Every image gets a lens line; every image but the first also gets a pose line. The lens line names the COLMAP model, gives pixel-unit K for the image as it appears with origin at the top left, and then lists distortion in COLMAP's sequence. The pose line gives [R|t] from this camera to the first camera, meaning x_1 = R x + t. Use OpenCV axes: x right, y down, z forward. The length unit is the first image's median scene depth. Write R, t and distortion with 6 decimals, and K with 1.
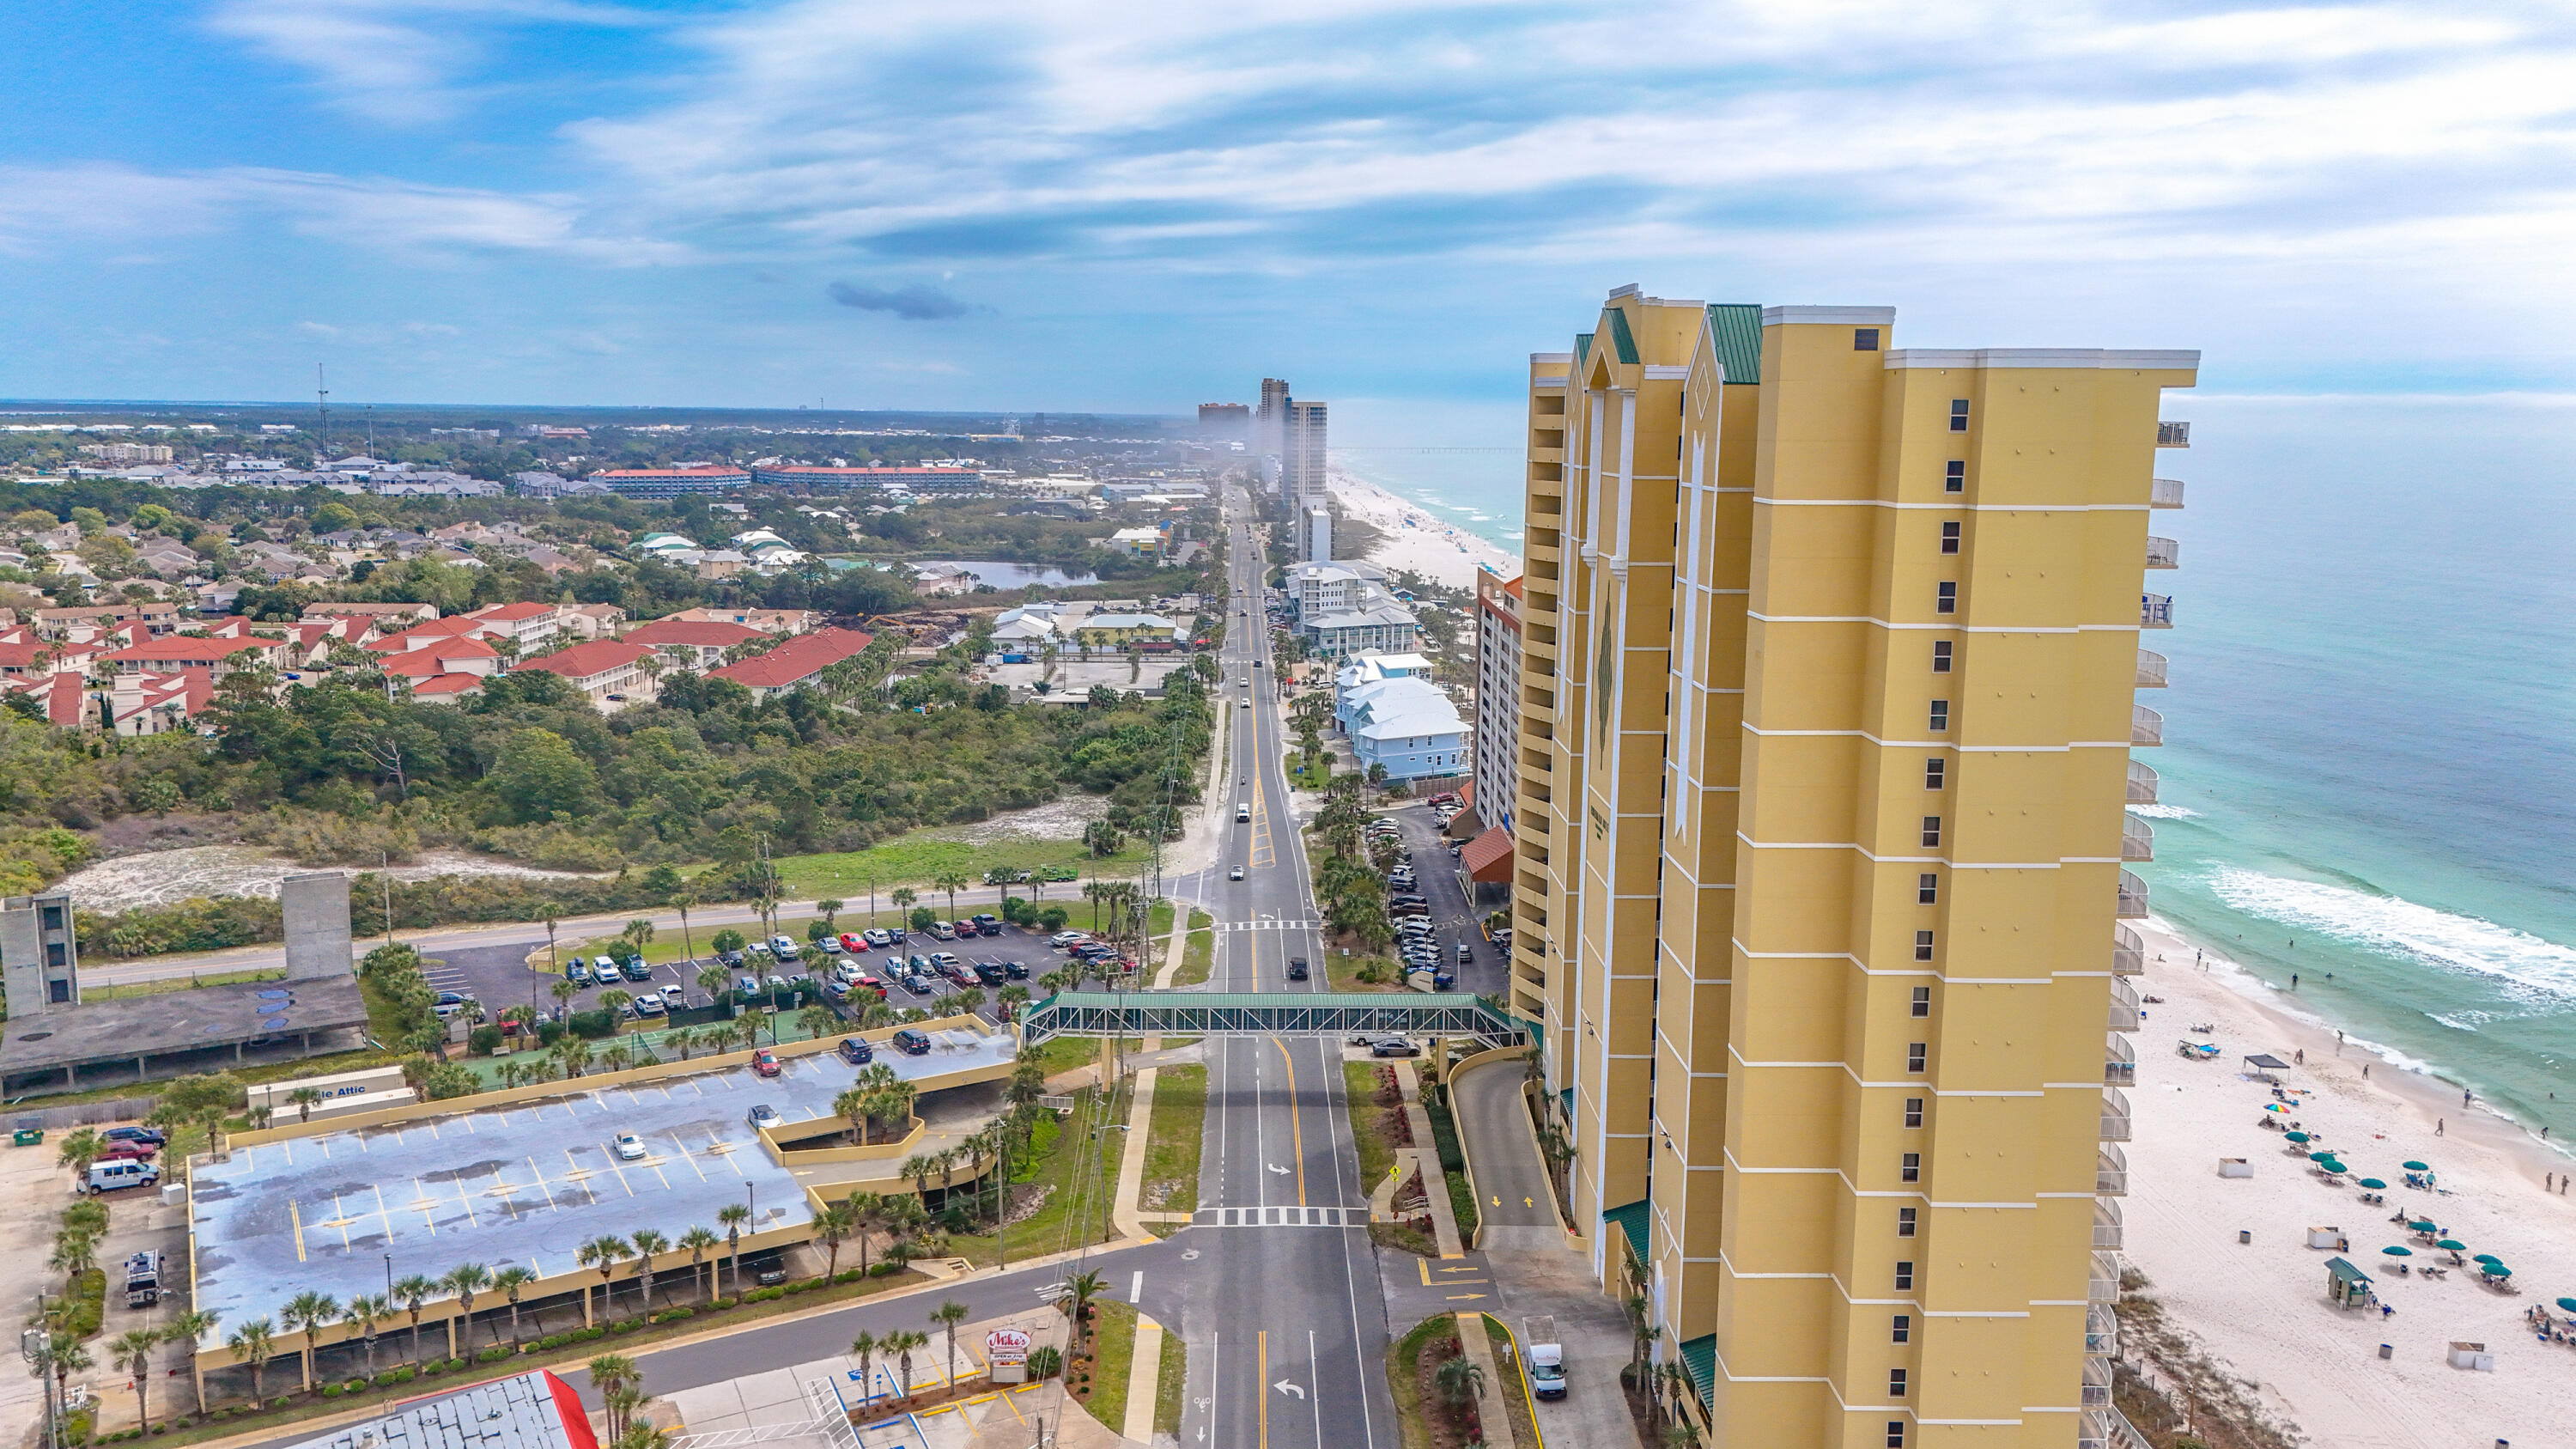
lens RADIAL K [[1887.5, 0, 1288.0], [0, 1887.5, 724.5], [0, 0, 1]] dist [0.076032, -0.067781]
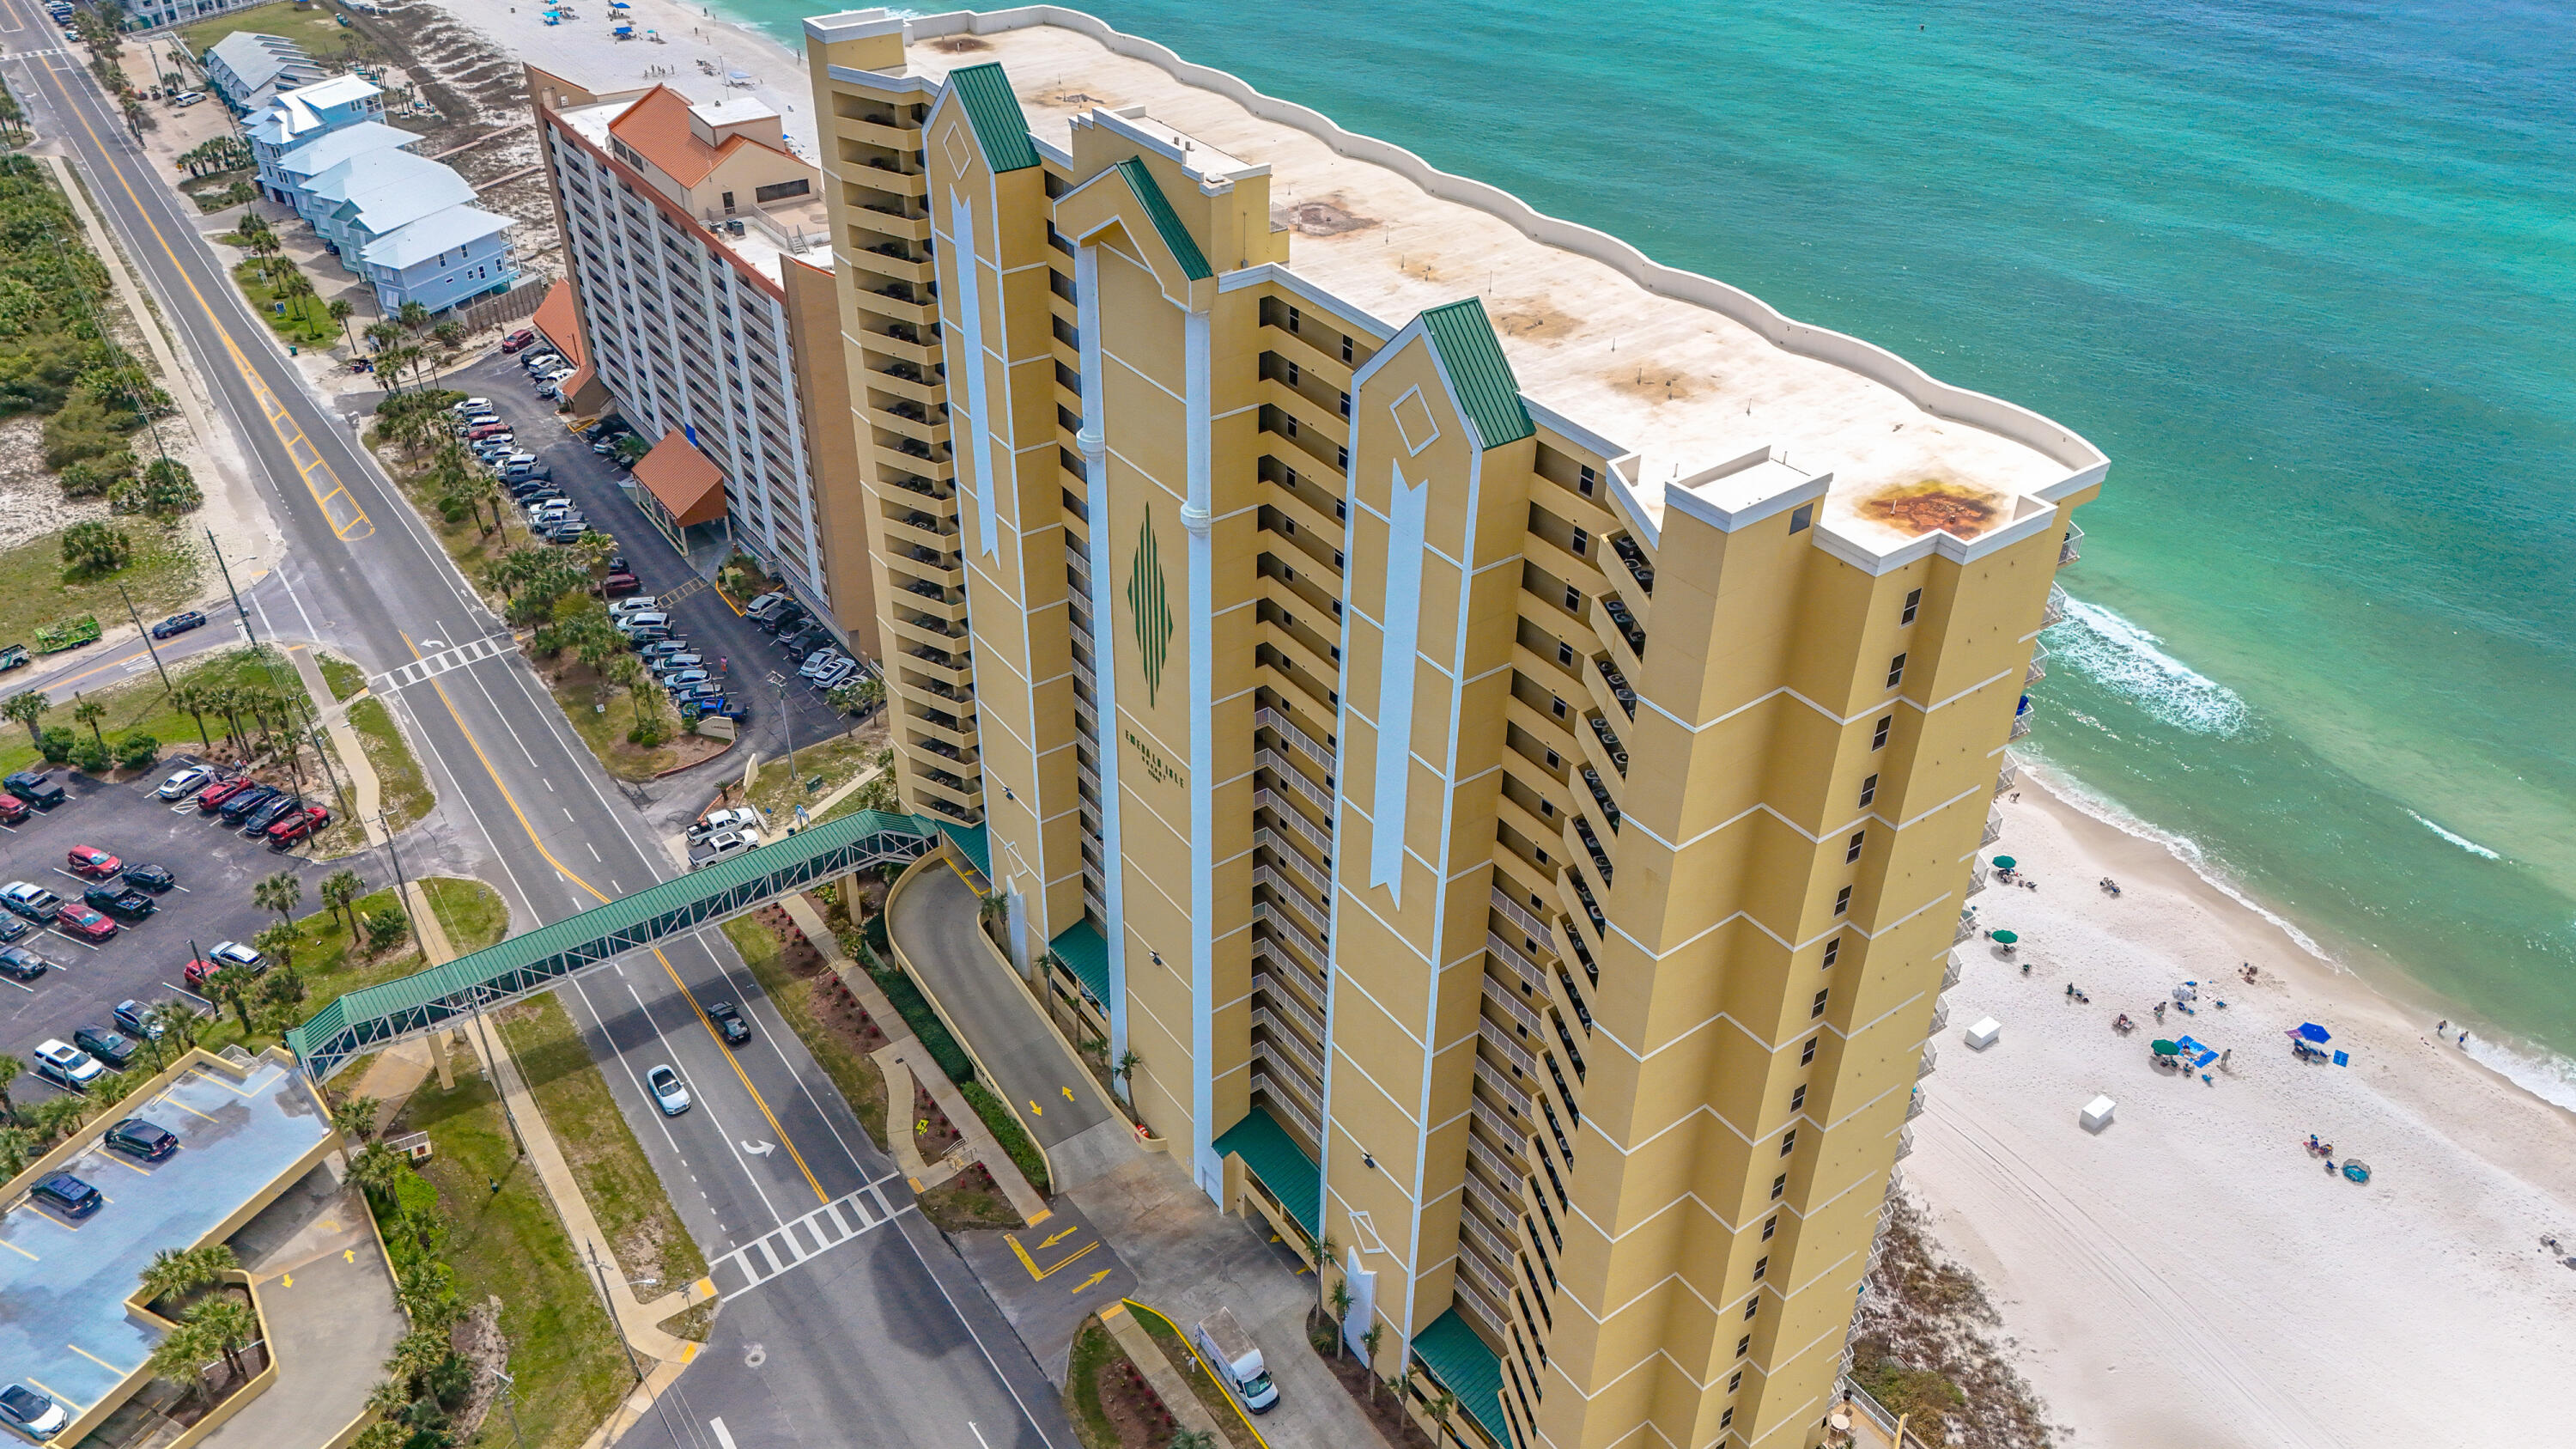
lens RADIAL K [[1887.5, 0, 1288.0], [0, 1887.5, 724.5], [0, 0, 1]] dist [0.076032, -0.067781]
pose [[0.828548, -0.309587, 0.466545, -0.106043], [0.082976, 0.891927, 0.444500, -0.206917], [-0.553736, -0.329578, 0.764693, 0.214544]]
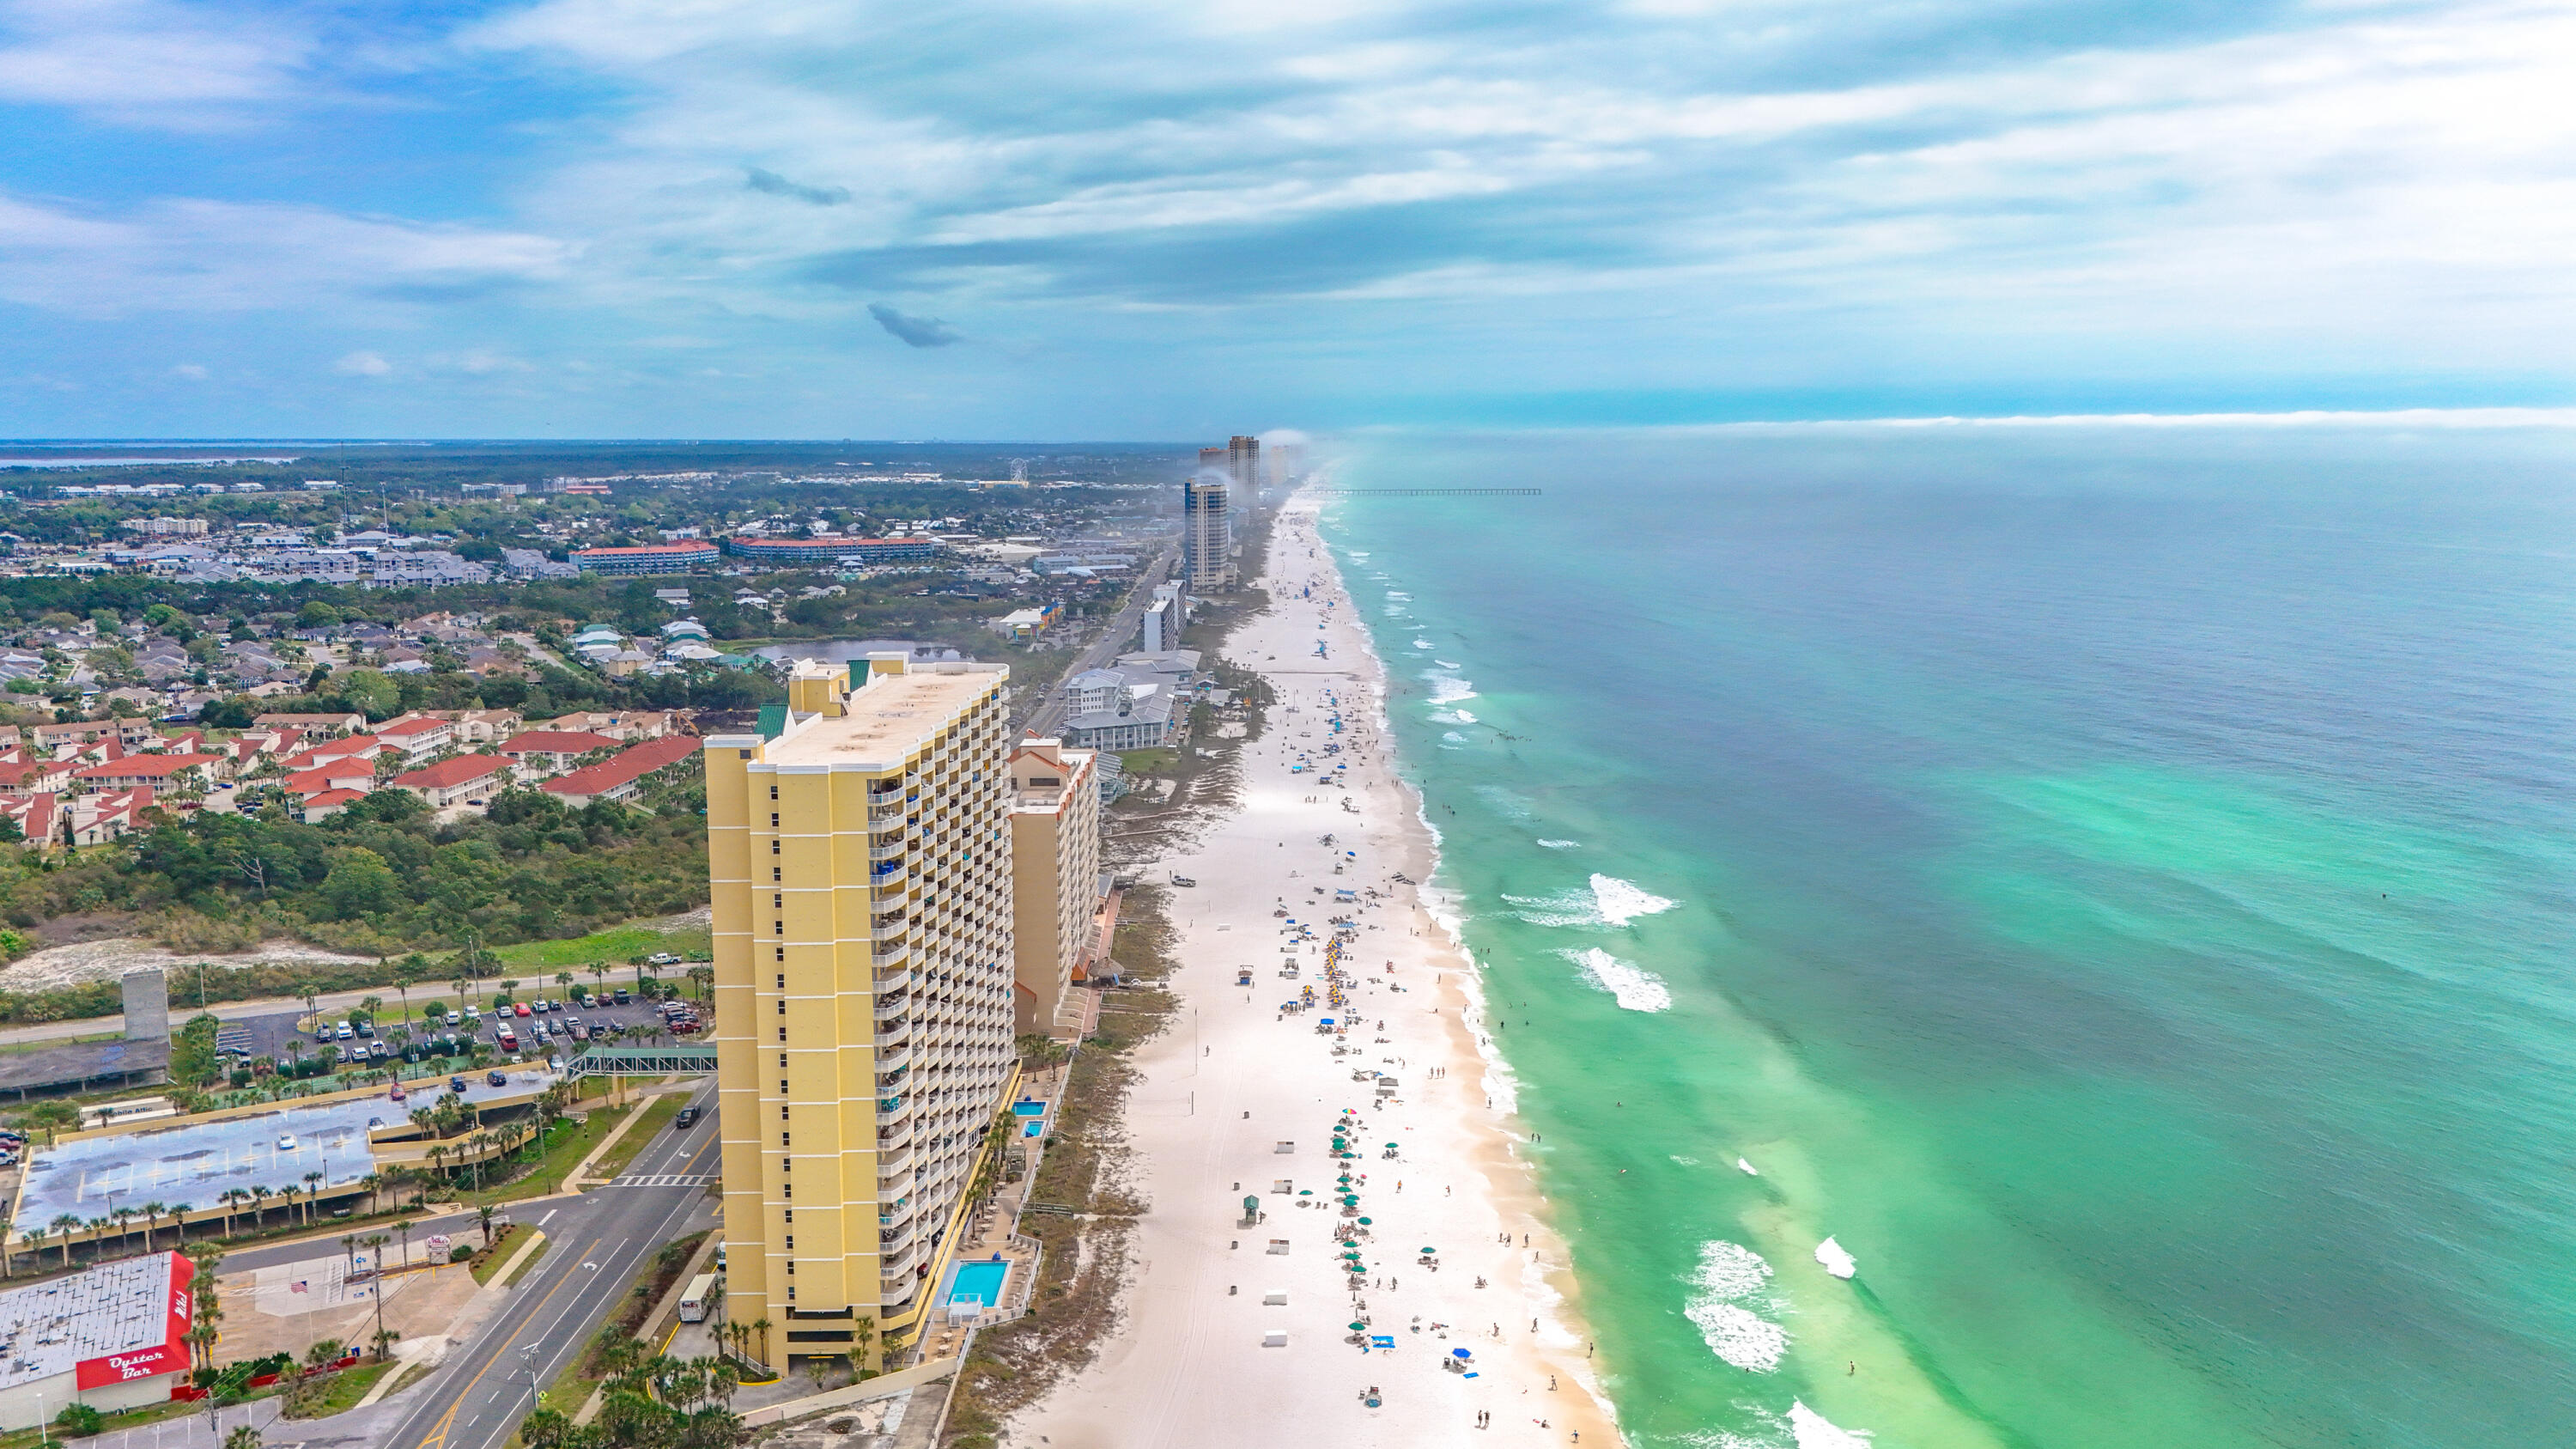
lens RADIAL K [[1887.5, 0, 1288.0], [0, 1887.5, 724.5], [0, 0, 1]] dist [0.076032, -0.067781]
pose [[0.999623, -0.007454, -0.026410, 0.419144], [0.007151, 0.999908, -0.011551, -0.088370], [0.026494, 0.011358, 0.999584, -0.489077]]
